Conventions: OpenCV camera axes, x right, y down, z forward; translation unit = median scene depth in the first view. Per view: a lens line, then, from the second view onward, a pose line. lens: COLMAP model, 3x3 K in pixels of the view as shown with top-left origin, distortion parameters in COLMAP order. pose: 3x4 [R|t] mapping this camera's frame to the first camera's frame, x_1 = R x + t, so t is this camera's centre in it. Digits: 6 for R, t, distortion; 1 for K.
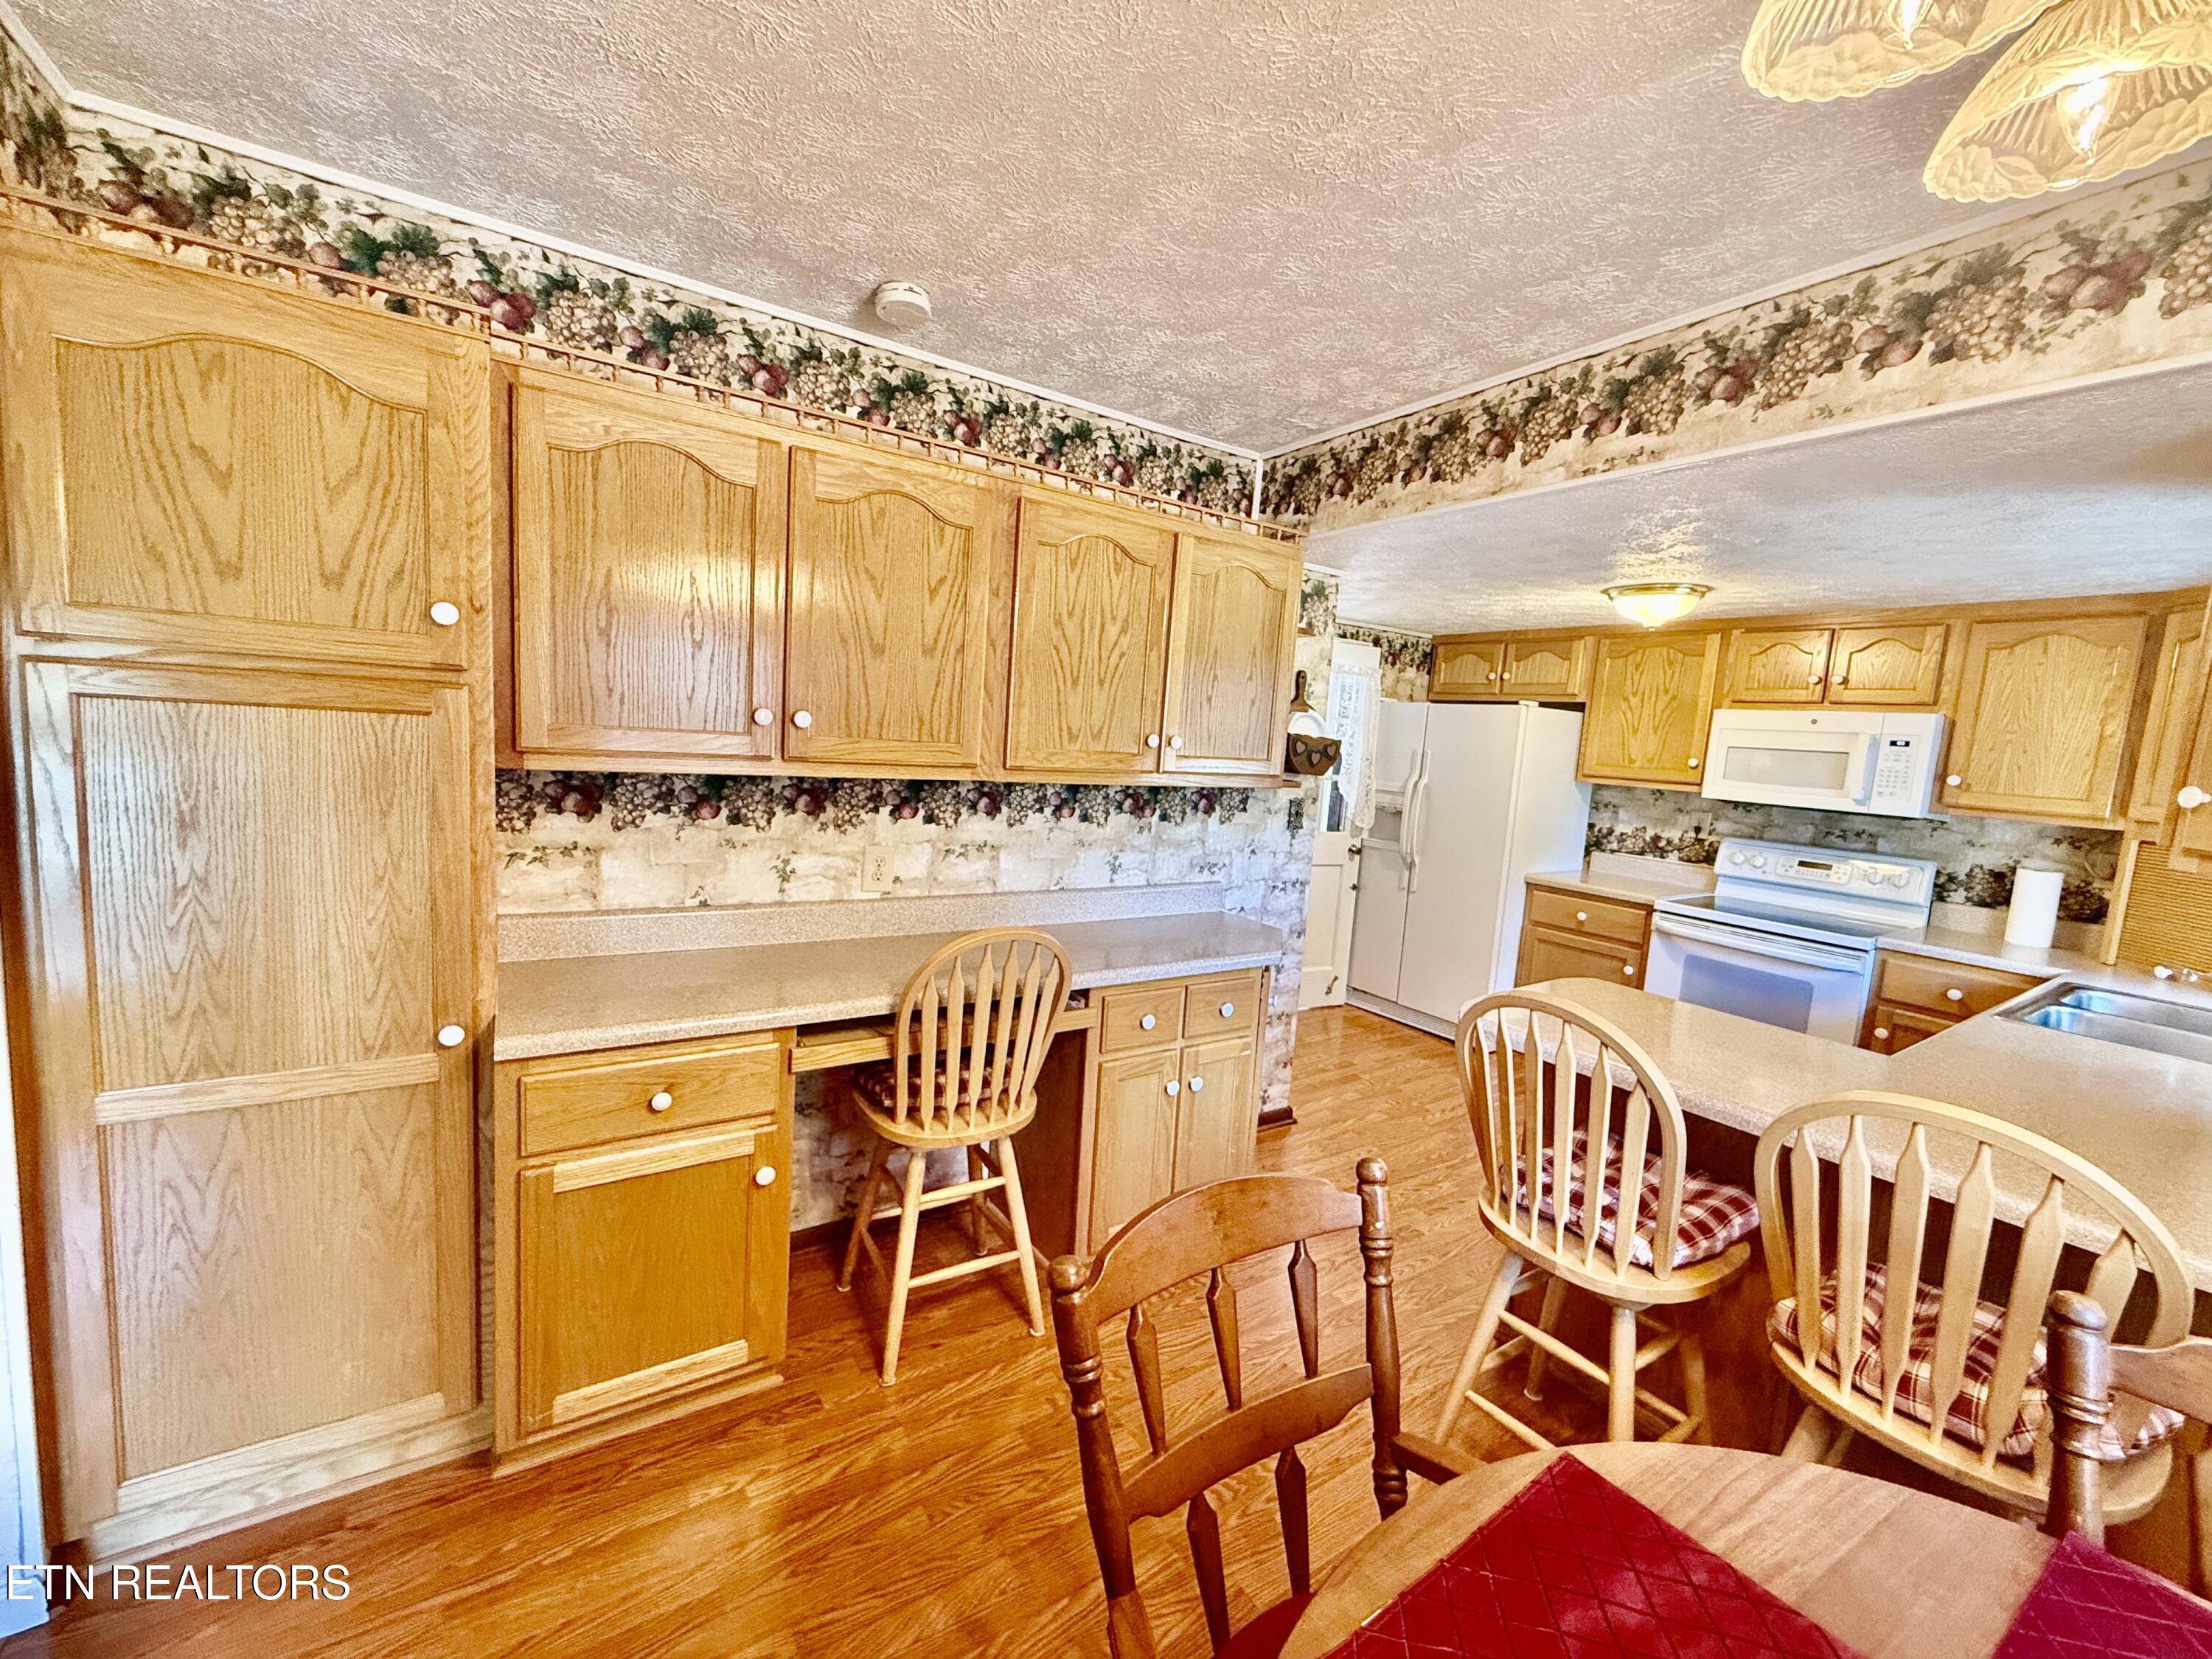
lens RADIAL K [[887.4, 0, 1100.5], [0, 887.4, 829.0], [0, 0, 1]] dist [0.001781, -0.000161]
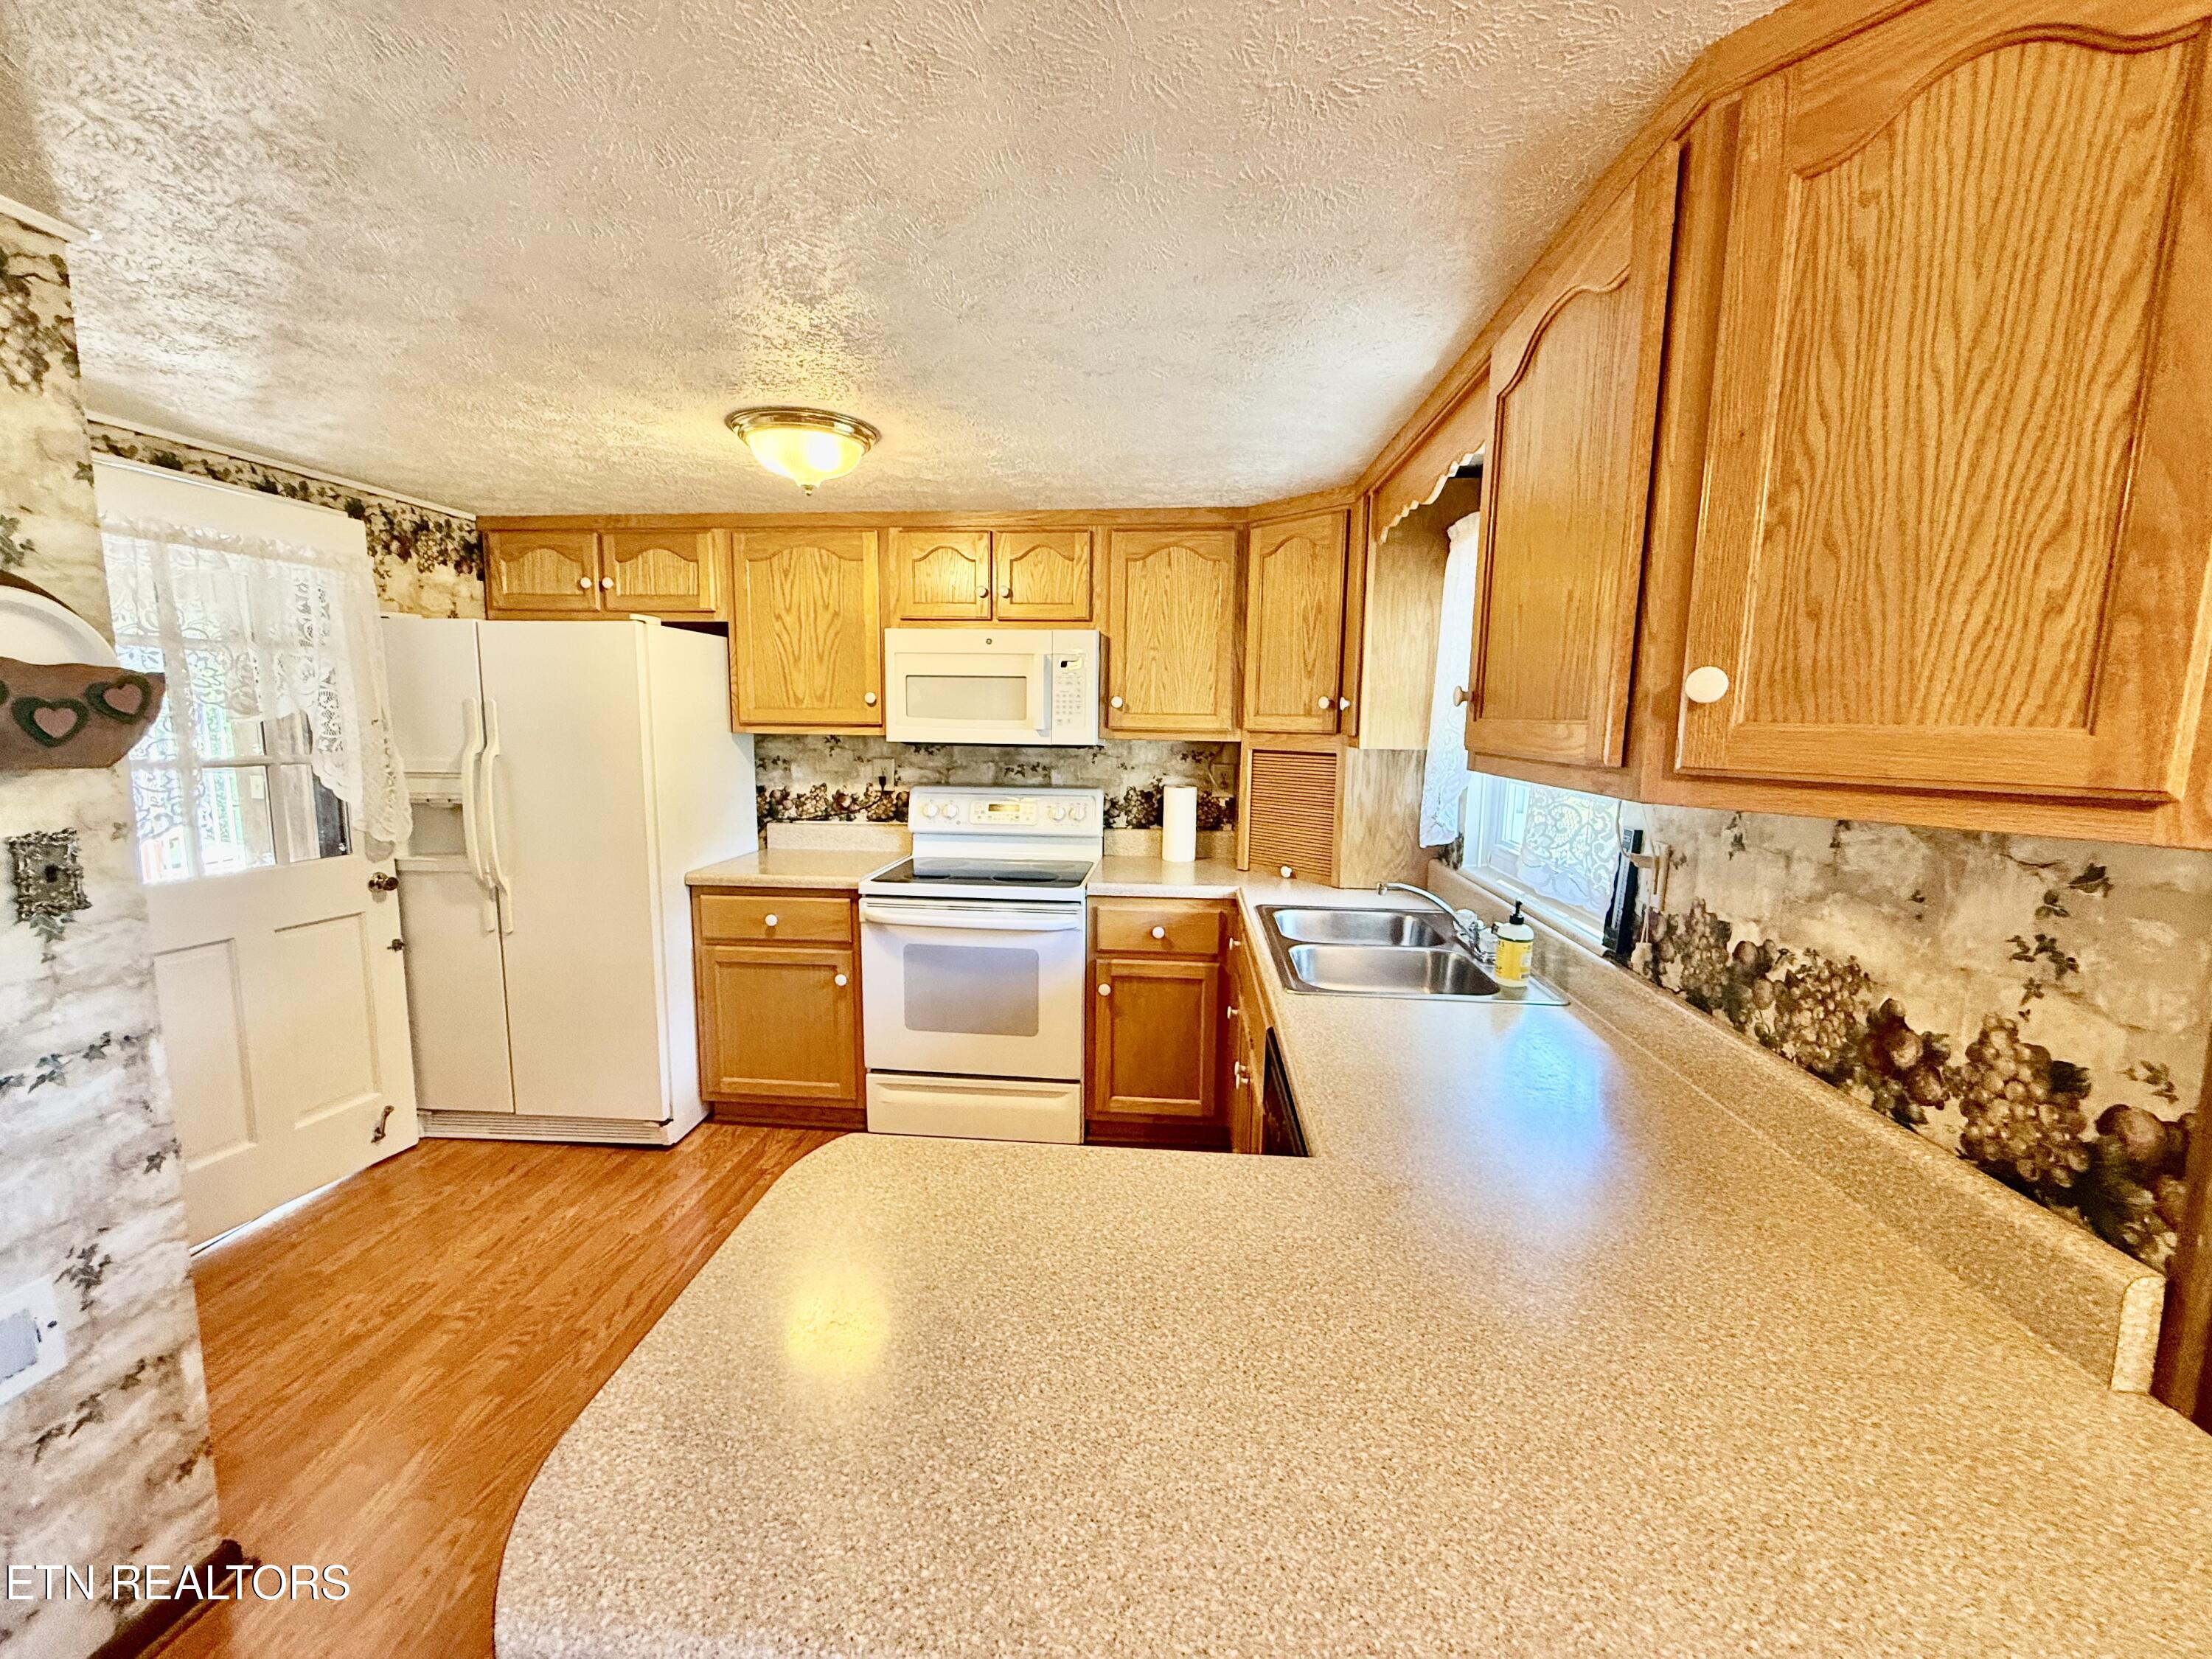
lens RADIAL K [[887.4, 0, 1100.5], [0, 887.4, 829.0], [0, 0, 1]] dist [0.001781, -0.000161]
pose [[0.628283, -0.156692, 0.762042, 0.179129], [0.118354, 0.987357, 0.105442, -0.019110], [-0.768929, 0.023944, 0.638885, 0.345192]]
